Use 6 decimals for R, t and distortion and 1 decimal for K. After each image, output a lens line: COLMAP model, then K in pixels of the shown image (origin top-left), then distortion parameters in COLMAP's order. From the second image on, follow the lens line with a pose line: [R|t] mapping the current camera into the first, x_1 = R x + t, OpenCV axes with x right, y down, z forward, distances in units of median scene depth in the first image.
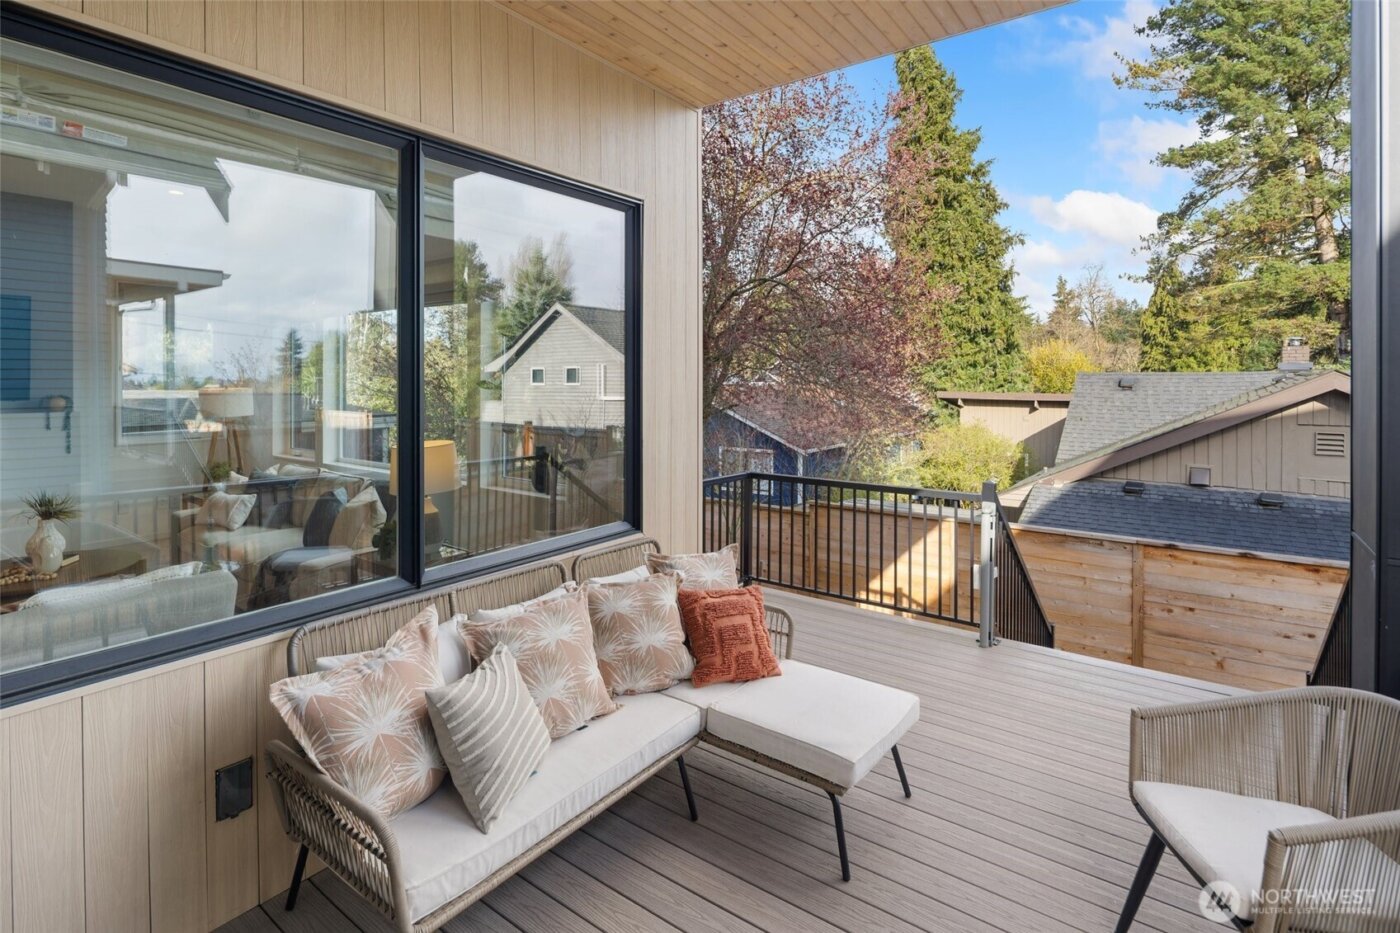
lens RADIAL K [[679.6, 0, 690.2], [0, 679.6, 372.4], [0, 0, 1]] dist [-0.002148, -0.000703]
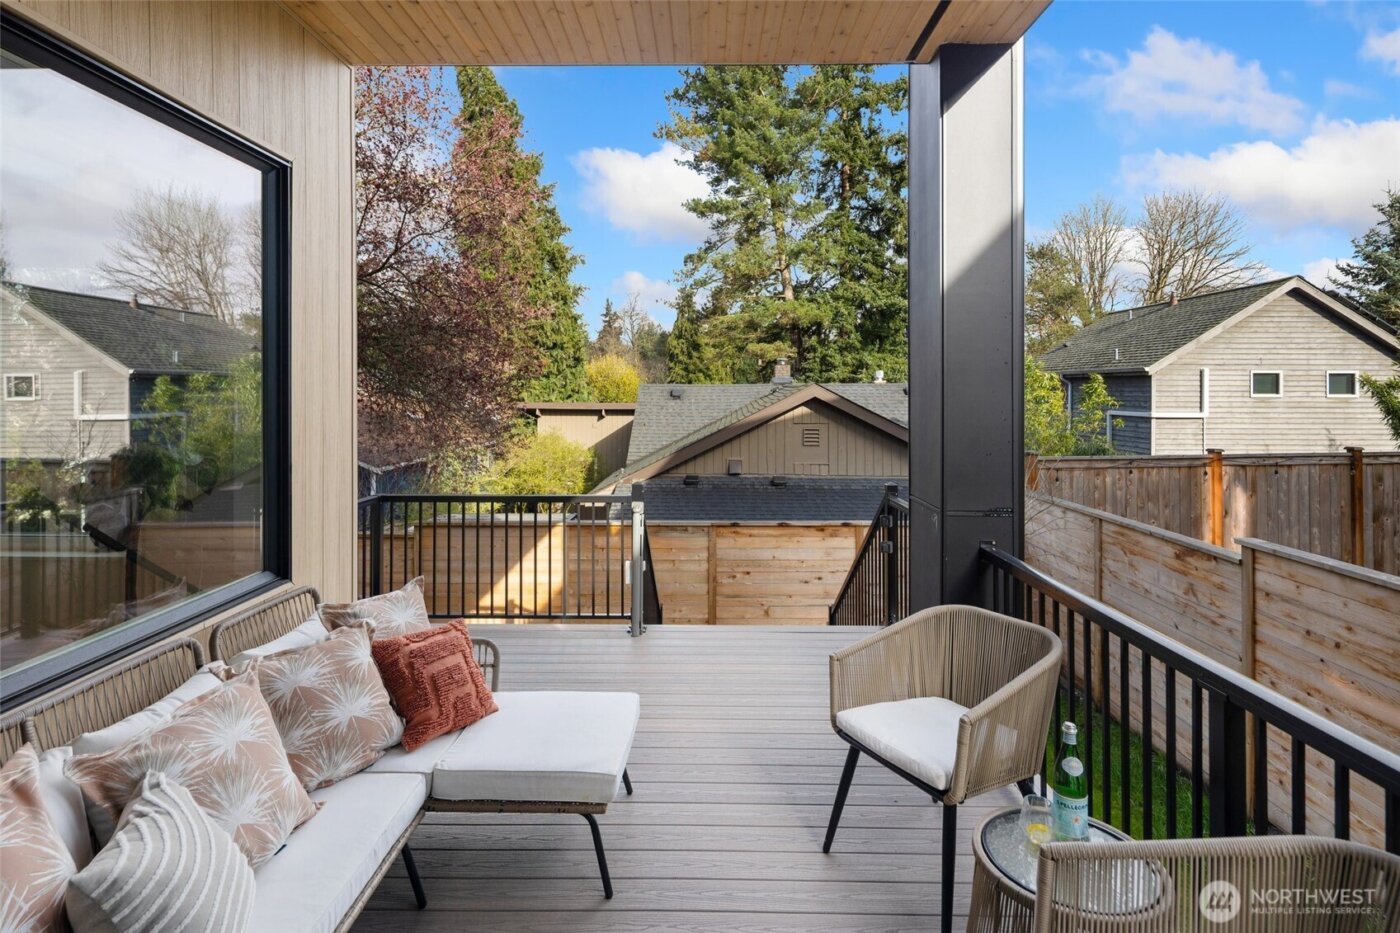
lens RADIAL K [[680.8, 0, 696.8], [0, 680.8, 386.0], [0, 0, 1]] dist [-0.000751, -0.002837]
pose [[0.813024, 0.000562, 0.582230, -0.156790], [-0.002464, 0.999994, 0.002477, 0.004806], [-0.582225, -0.003448, 0.813021, 0.085589]]
